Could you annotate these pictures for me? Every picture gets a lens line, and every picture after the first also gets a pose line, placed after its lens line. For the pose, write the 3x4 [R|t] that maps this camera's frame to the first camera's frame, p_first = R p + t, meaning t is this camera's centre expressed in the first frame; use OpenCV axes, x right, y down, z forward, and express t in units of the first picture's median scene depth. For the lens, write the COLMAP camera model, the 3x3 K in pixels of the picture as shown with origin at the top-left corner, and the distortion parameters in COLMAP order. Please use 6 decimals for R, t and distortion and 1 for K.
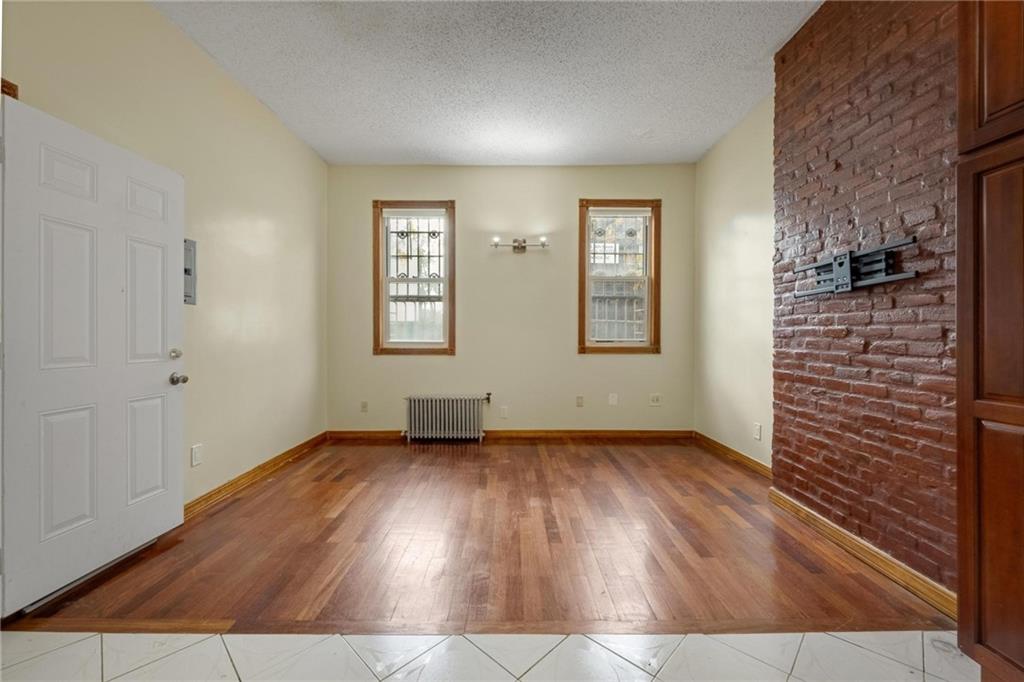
lens RADIAL K [[406.7, 0, 508.7], [0, 406.7, 336.5], [0, 0, 1]] dist [-0.001767, -0.001112]
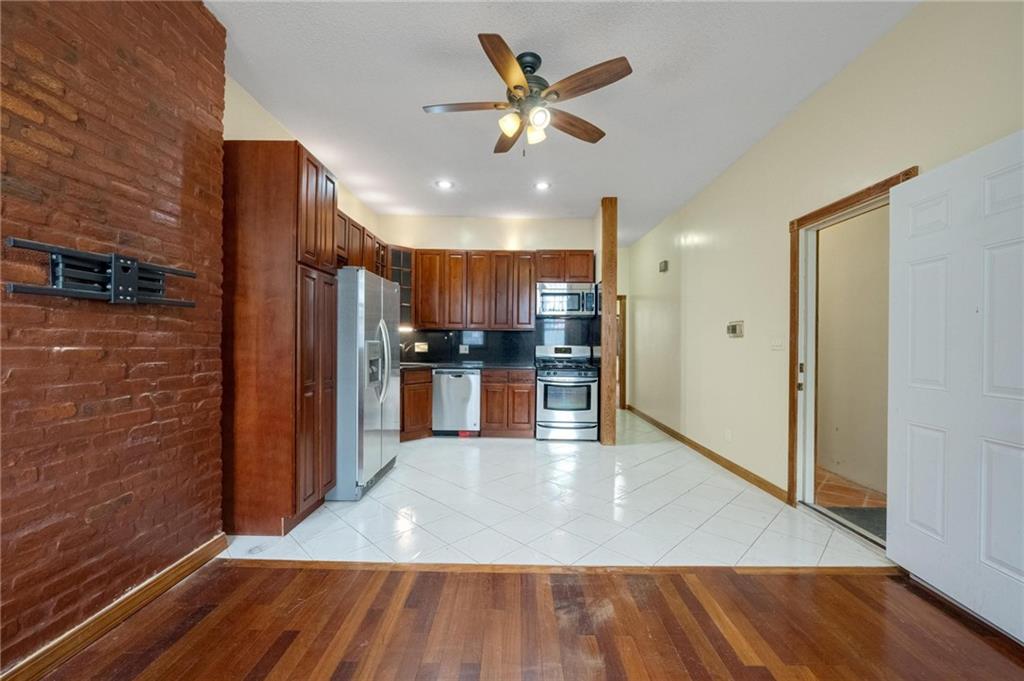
lens RADIAL K [[406.7, 0, 505.0], [0, 406.7, 337.8], [0, 0, 1]] dist [-0.001767, -0.001112]
pose [[-0.999916, -0.004707, 0.012108, 0.048158], [-0.004840, 0.999928, -0.010952, -0.032880], [-0.012056, -0.011010, -0.999867, 1.569902]]
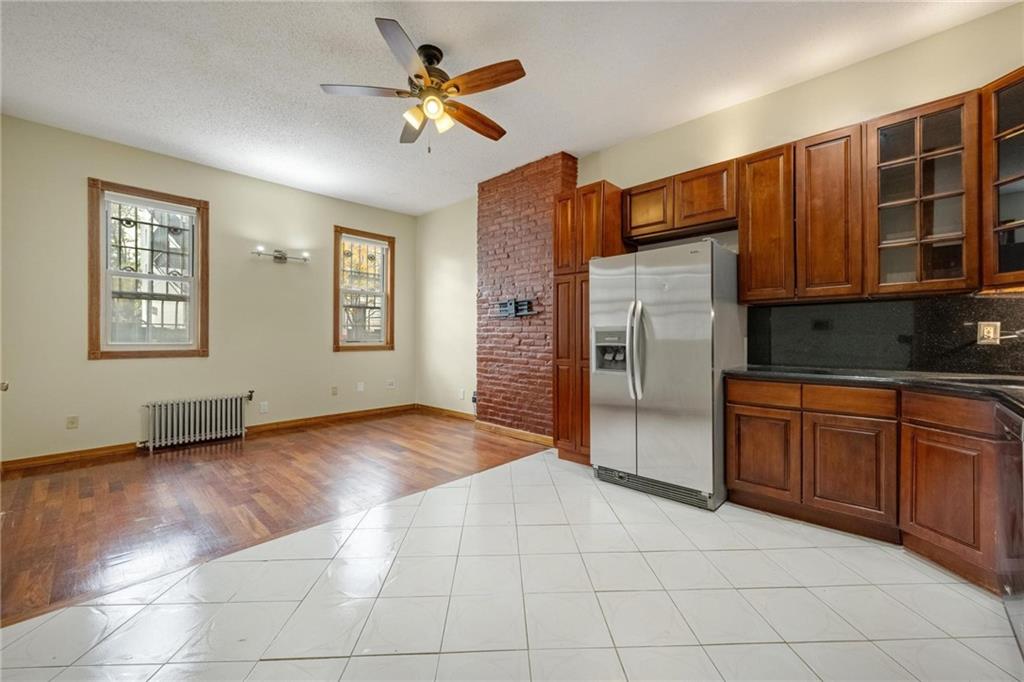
lens RADIAL K [[406.7, 0, 509.2], [0, 406.7, 339.3], [0, 0, 1]] dist [-0.001767, -0.001112]
pose [[0.694103, -0.004226, 0.719864, -0.584297], [0.000261, 0.999984, 0.005618, -0.003624], [-0.719876, -0.003711, 0.694093, -0.385790]]
